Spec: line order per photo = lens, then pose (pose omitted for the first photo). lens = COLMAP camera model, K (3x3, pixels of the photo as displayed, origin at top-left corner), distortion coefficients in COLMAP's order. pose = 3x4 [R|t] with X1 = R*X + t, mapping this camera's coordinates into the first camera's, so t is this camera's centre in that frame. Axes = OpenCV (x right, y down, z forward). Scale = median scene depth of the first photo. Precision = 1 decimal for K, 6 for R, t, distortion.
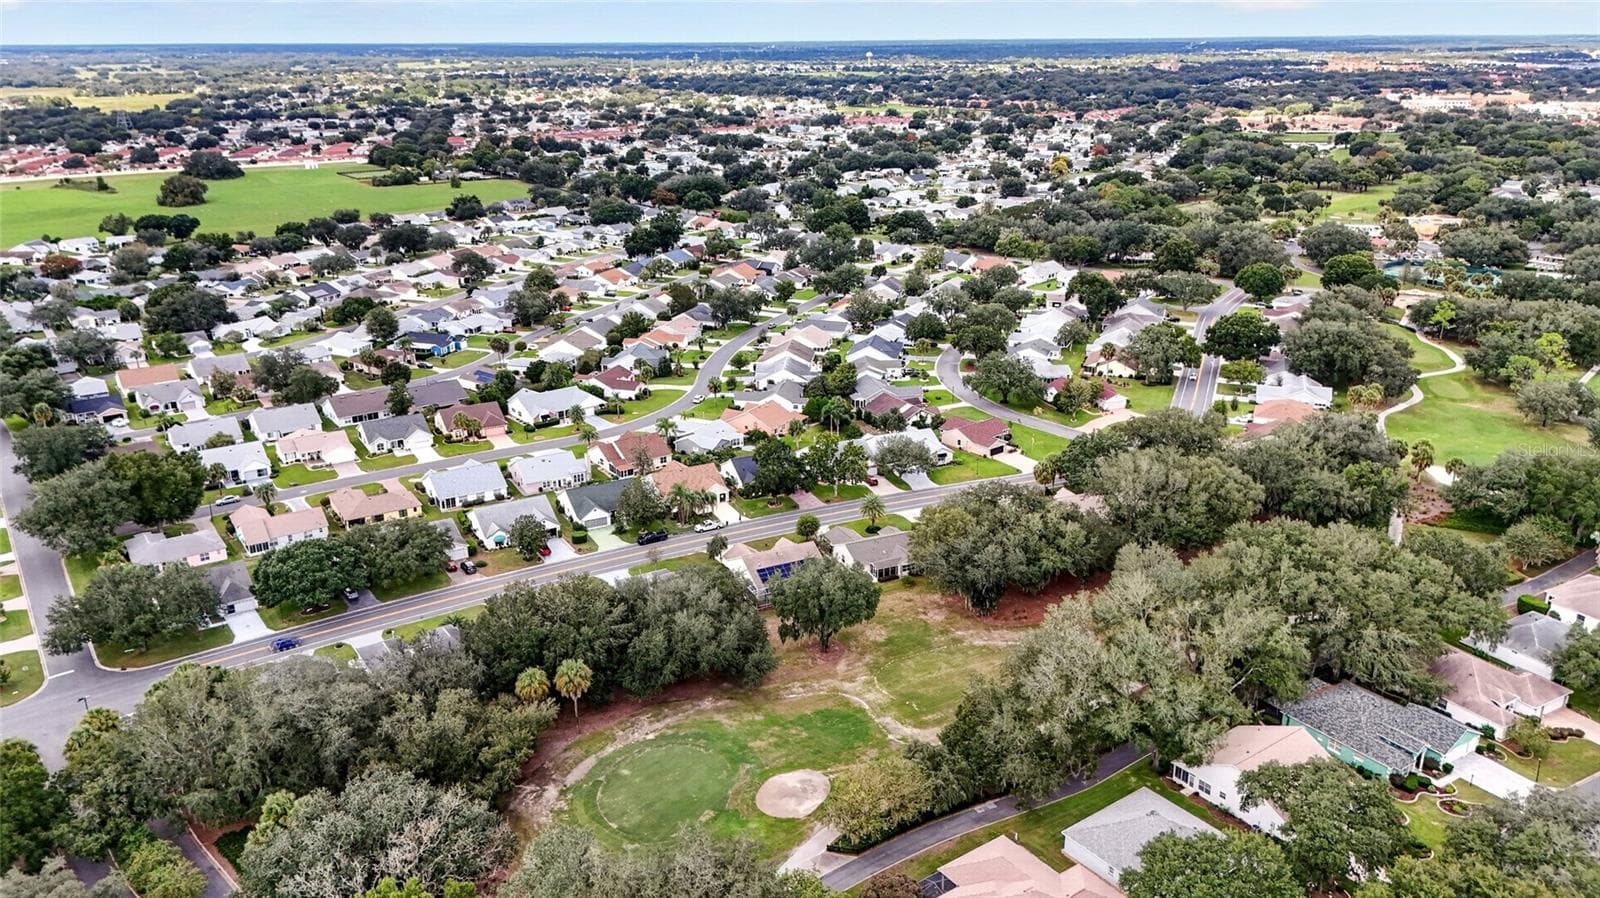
lens RADIAL K [[1172.3, 0, 803.9], [0, 1172.3, 443.8], [0, 0, 1]] dist [0.067146, -0.075254]
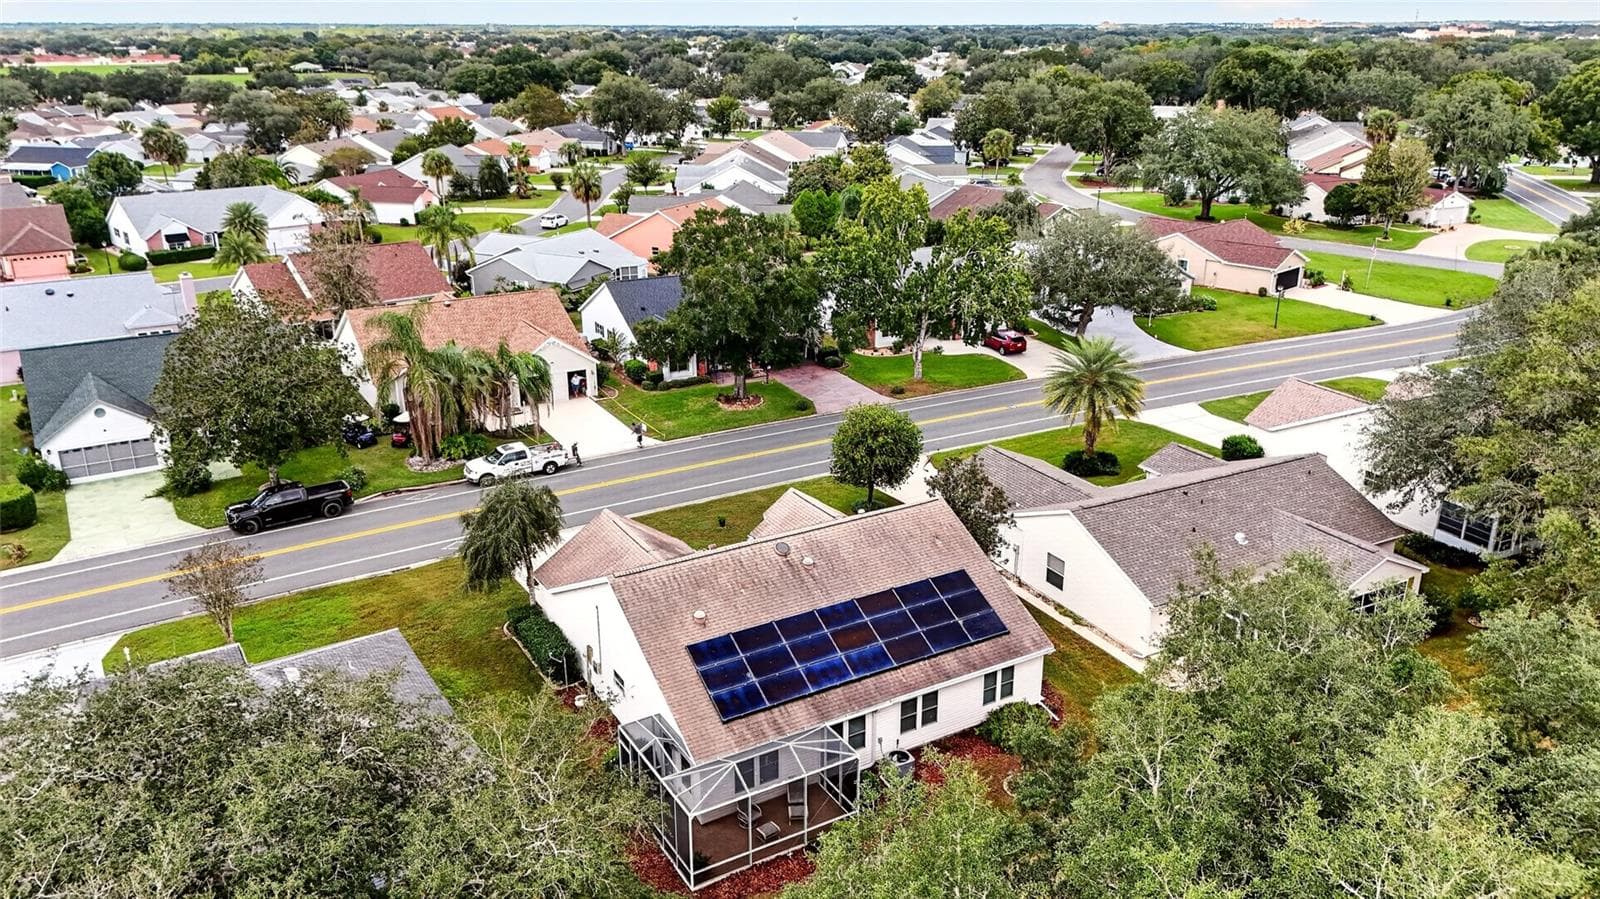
lens RADIAL K [[1172.3, 0, 803.9], [0, 1172.3, 444.3], [0, 0, 1]] dist [0.067146, -0.075254]
pose [[0.997825, -0.015169, 0.064156, -0.027707], [0.014502, 0.999836, 0.010856, 0.059989], [-0.064310, -0.009902, 0.997881, 0.671353]]
